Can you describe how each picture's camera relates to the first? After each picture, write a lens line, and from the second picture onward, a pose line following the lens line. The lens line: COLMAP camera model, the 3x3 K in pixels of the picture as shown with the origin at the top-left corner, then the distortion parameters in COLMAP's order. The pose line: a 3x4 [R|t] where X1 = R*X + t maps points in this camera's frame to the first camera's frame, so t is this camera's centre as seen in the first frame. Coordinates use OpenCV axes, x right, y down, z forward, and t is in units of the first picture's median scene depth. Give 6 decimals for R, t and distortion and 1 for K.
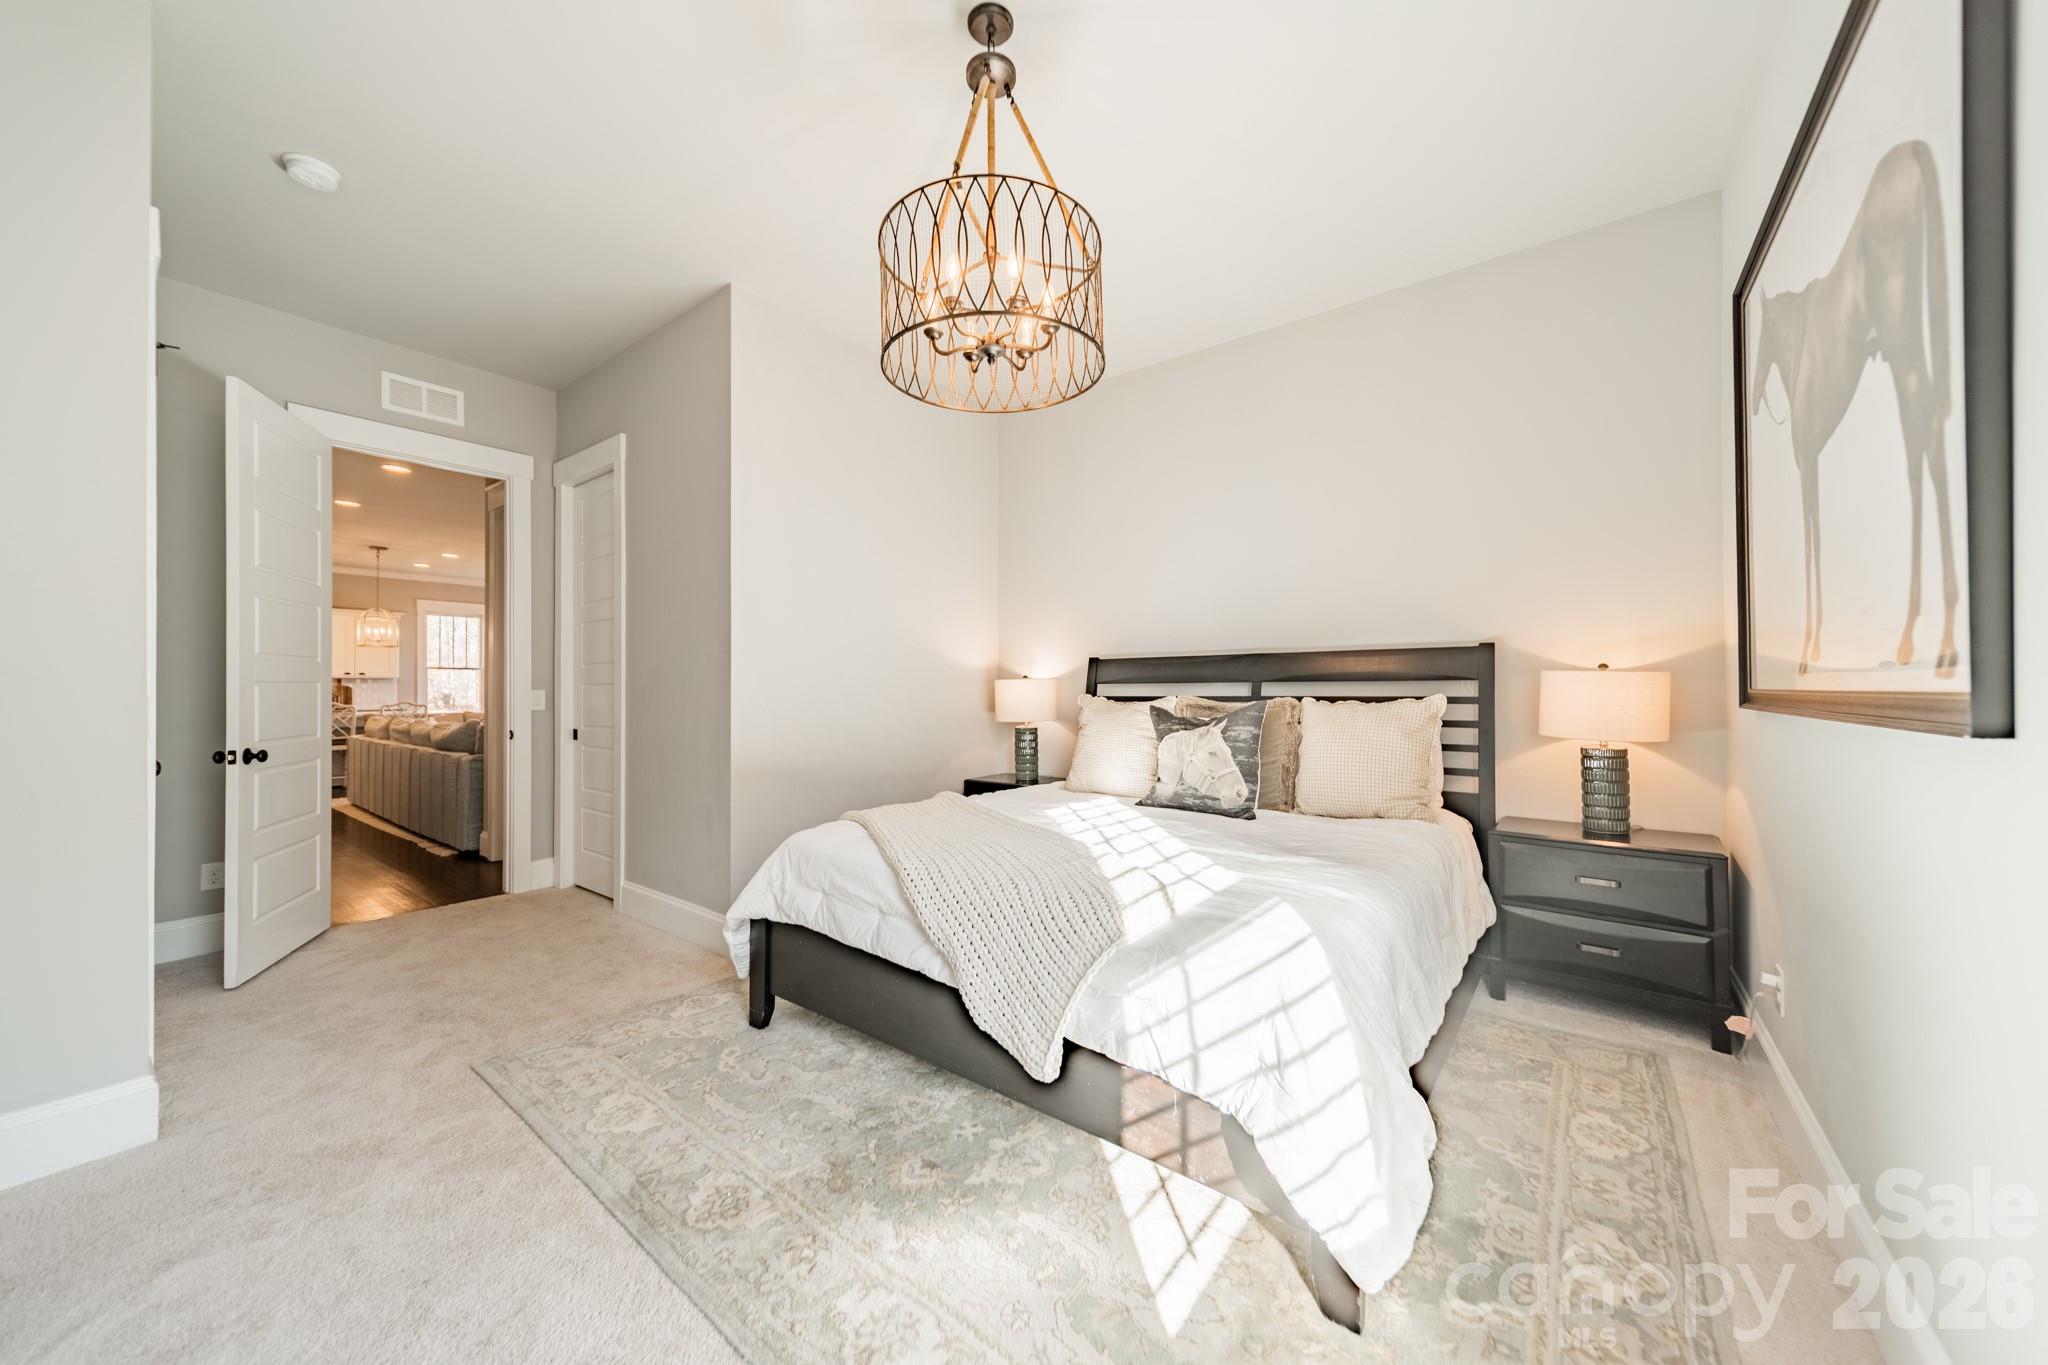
lens RADIAL K [[723.7, 0, 1023.5], [0, 723.7, 682.9], [0, 0, 1]] dist [0.007280, 0.000092]
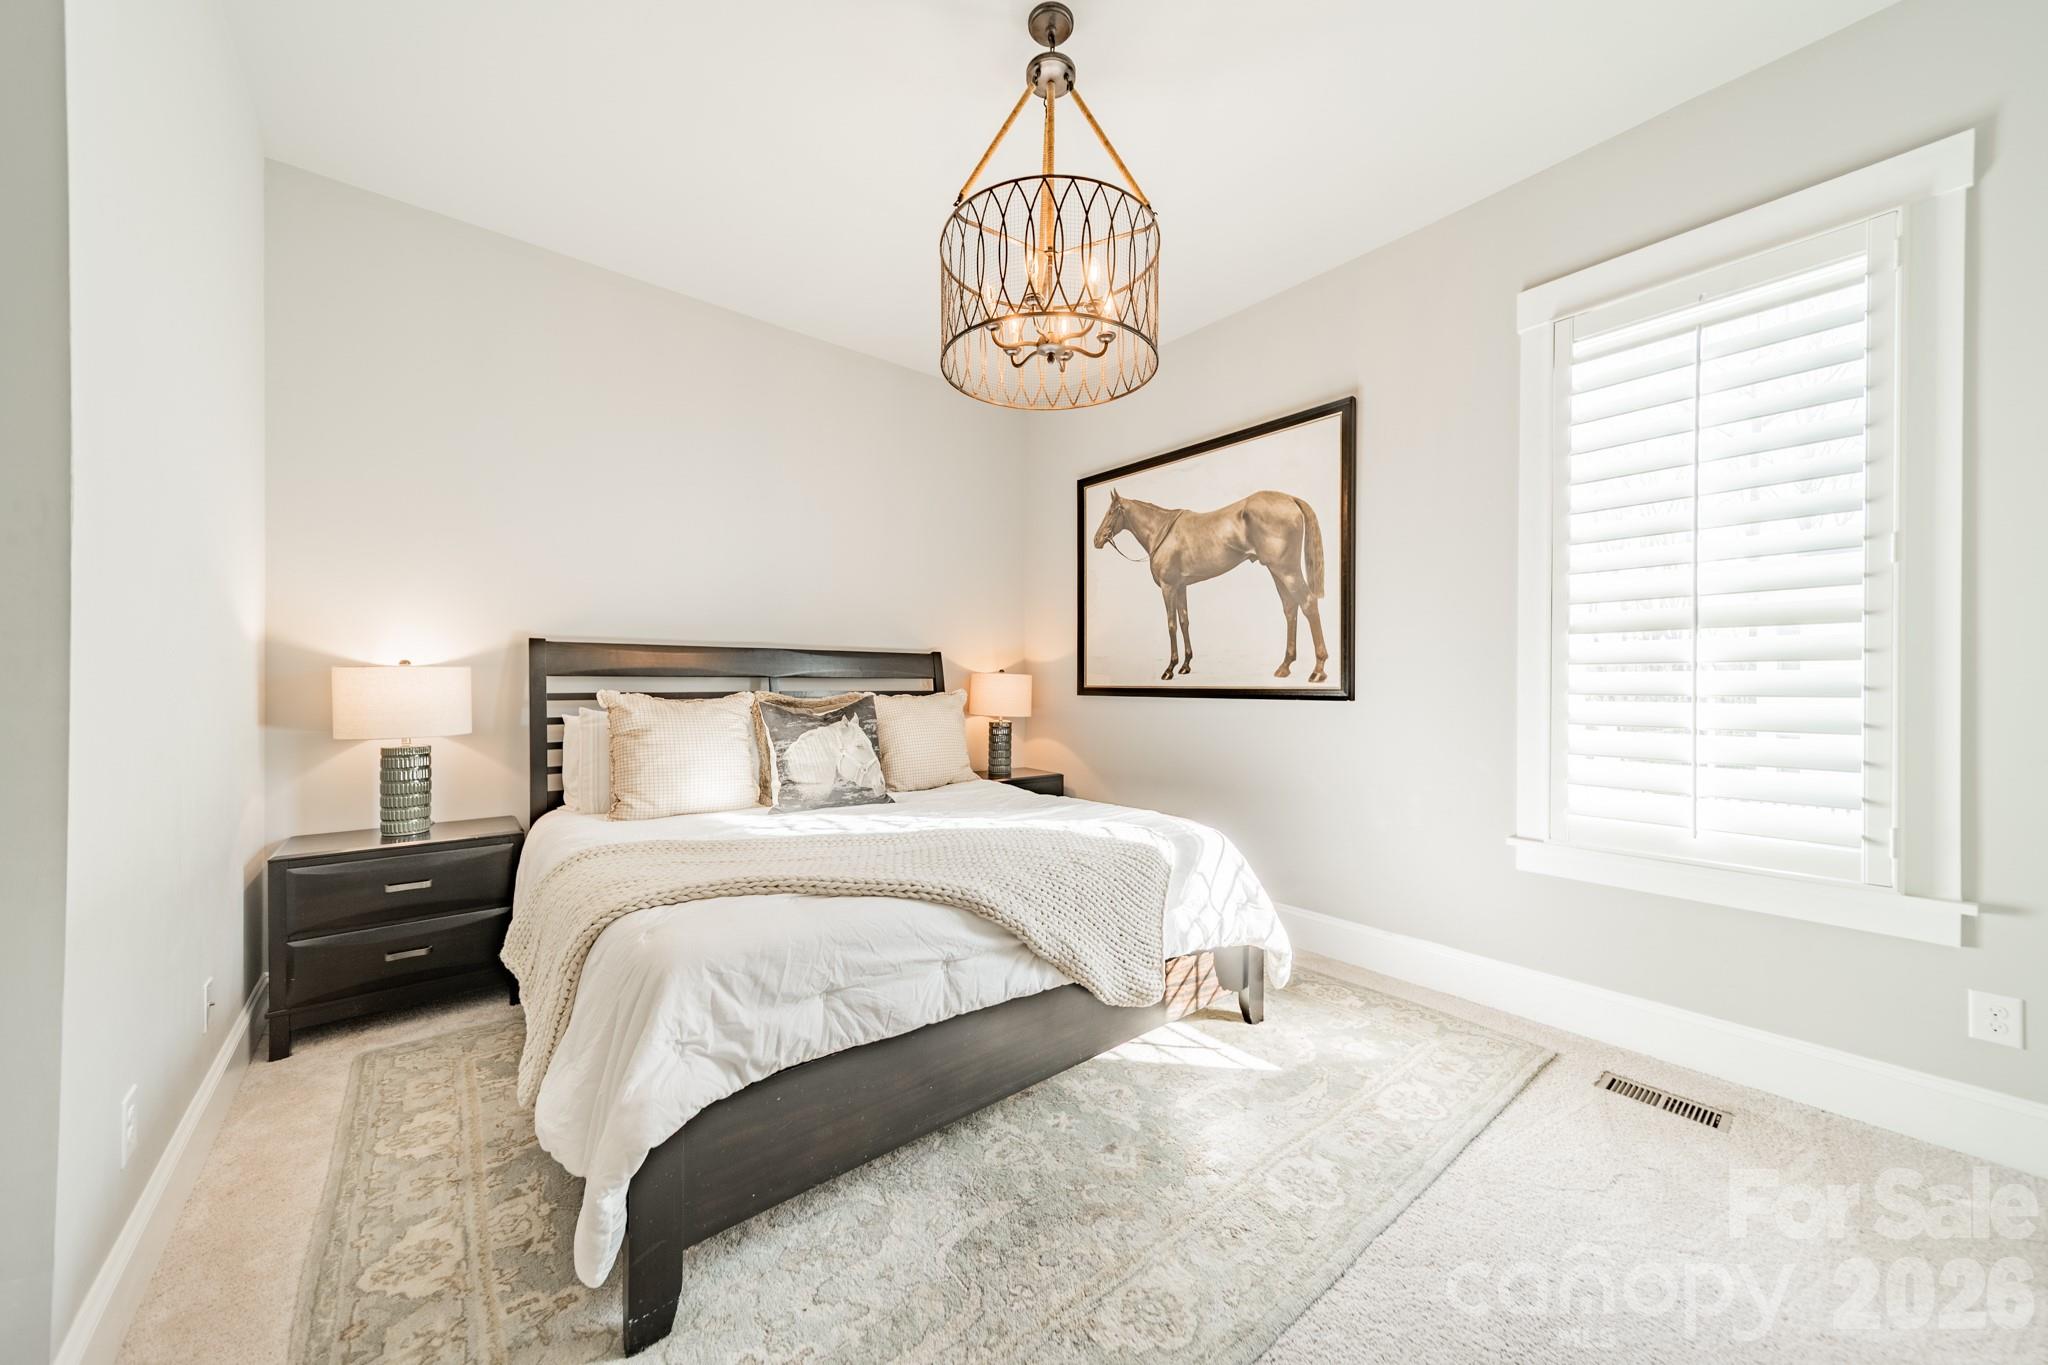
lens RADIAL K [[723.7, 0, 1026.7], [0, 723.7, 686.5], [0, 0, 1]] dist [0.007280, 0.000092]
pose [[0.214034, 0.002176, 0.976824, -0.850176], [-0.011895, 0.999929, 0.000378, 0.009938], [-0.976754, -0.011701, 0.214044, 0.665100]]
